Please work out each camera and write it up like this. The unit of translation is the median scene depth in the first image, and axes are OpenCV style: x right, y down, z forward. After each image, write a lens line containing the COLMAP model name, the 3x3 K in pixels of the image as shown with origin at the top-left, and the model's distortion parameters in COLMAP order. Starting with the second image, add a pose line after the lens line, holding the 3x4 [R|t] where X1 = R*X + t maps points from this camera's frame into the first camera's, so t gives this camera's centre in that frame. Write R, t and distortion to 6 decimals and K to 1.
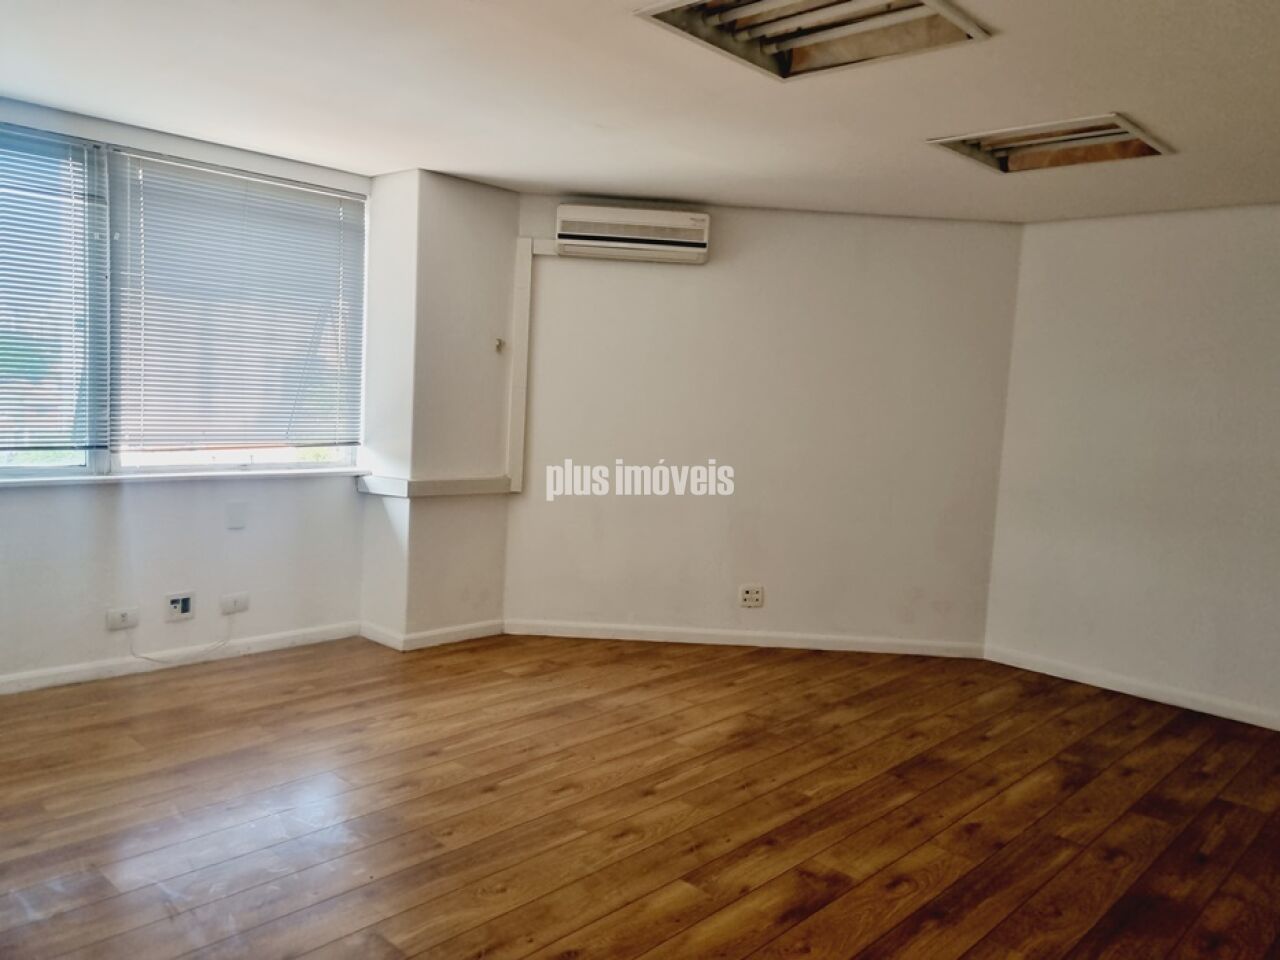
lens RADIAL K [[978.0, 0, 646.6], [0, 978.0, 480.1], [0, 0, 1]] dist [0.051982, -0.039788]
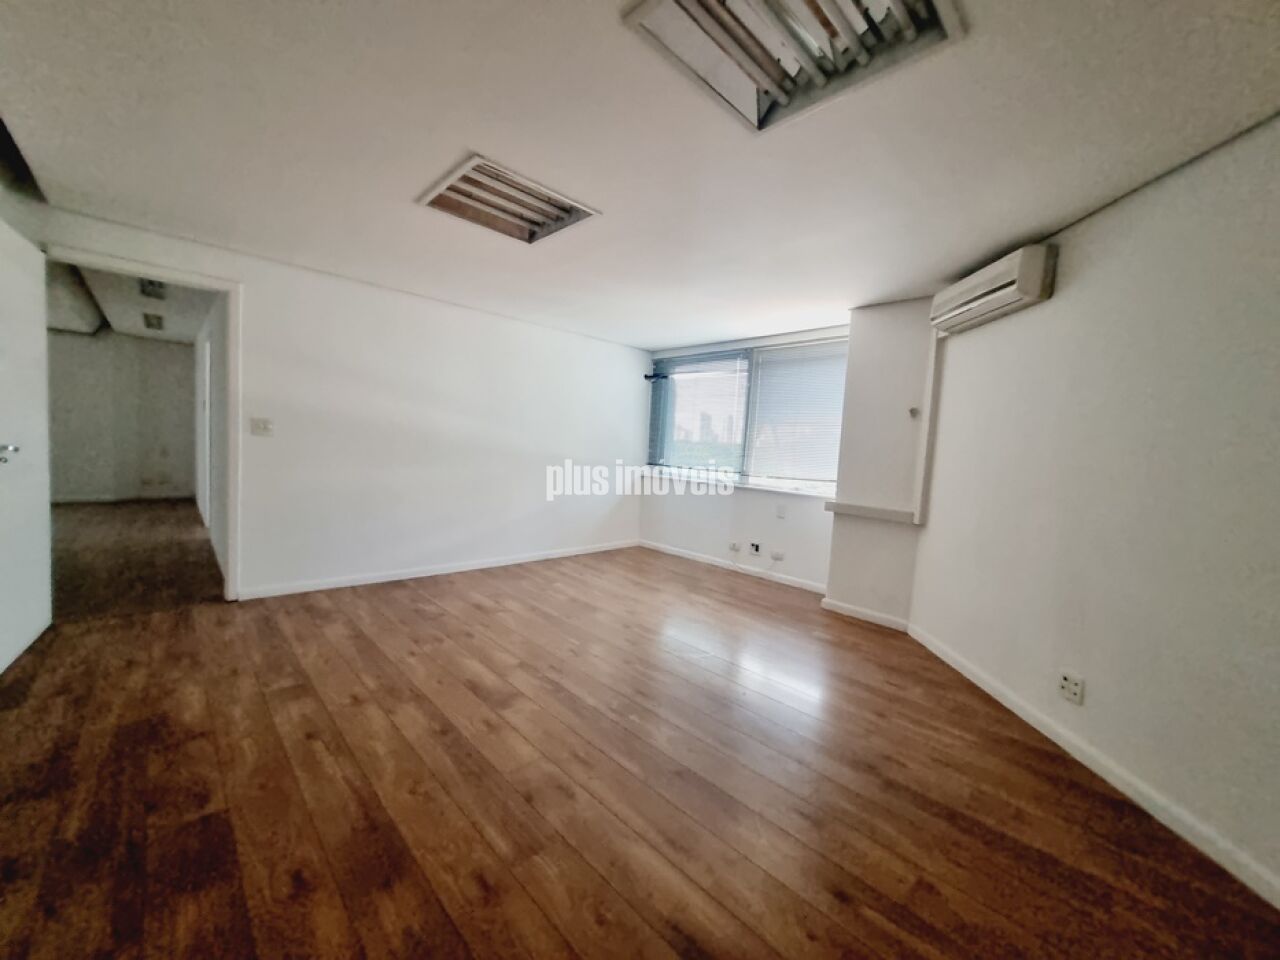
lens RADIAL K [[503.0, 0, 647.0], [0, 503.0, 480.4], [0, 0, 1]] dist [-0.000348, 0.000480]
pose [[-0.050905, 0.005683, -0.998687, 0.734381], [-0.158658, 0.987238, 0.013705, 0.003765], [0.986020, 0.159147, -0.049354, 0.907113]]
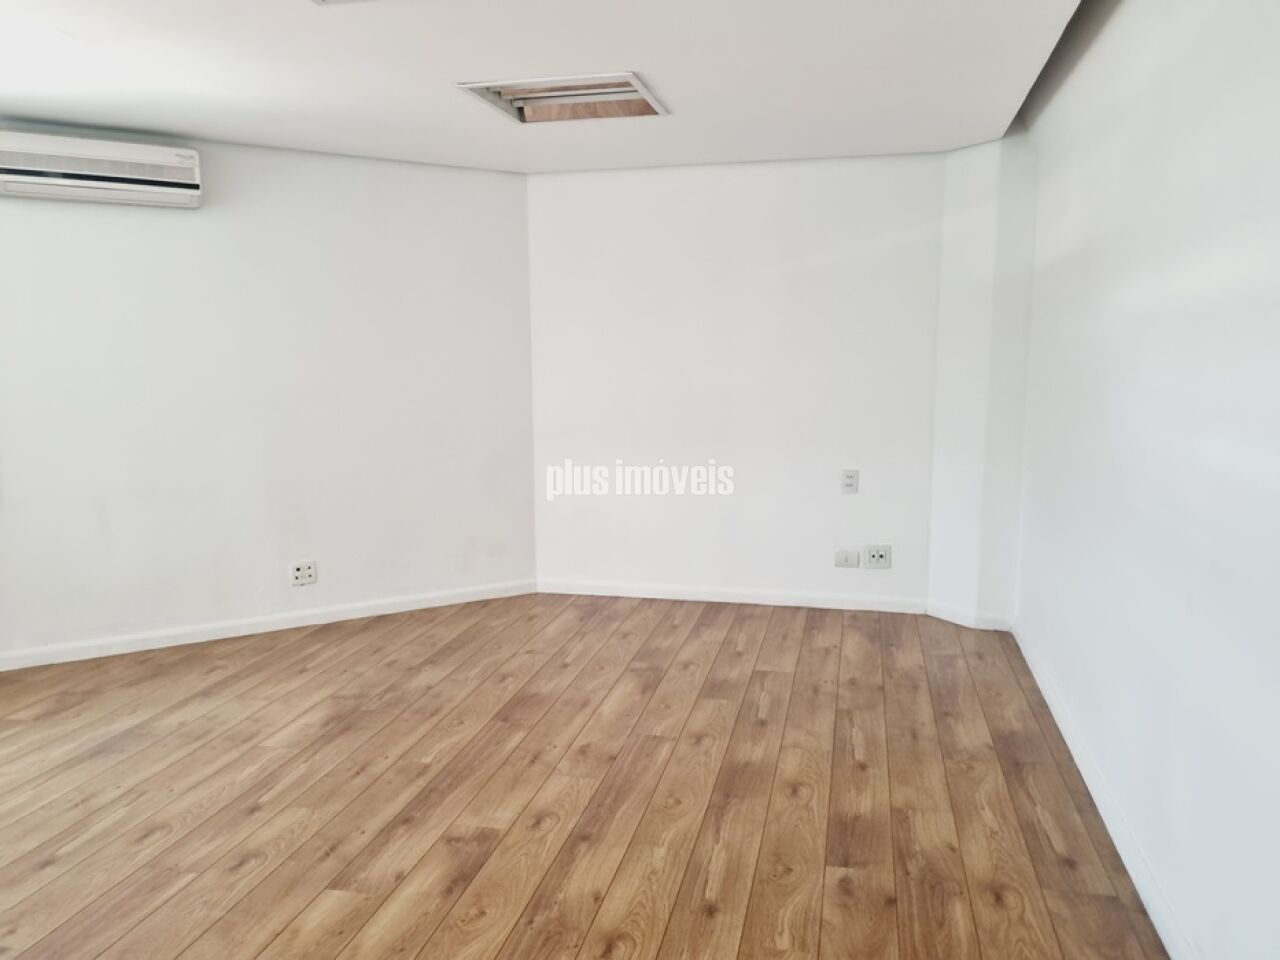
lens RADIAL K [[978.0, 0, 642.0], [0, 978.0, 484.1], [0, 0, 1]] dist [0.051982, -0.039788]
pose [[0.863549, -0.129603, 0.487325, -0.082513], [0.103479, 0.991386, 0.080289, -0.009060], [-0.493533, -0.018906, 0.869522, 0.045238]]
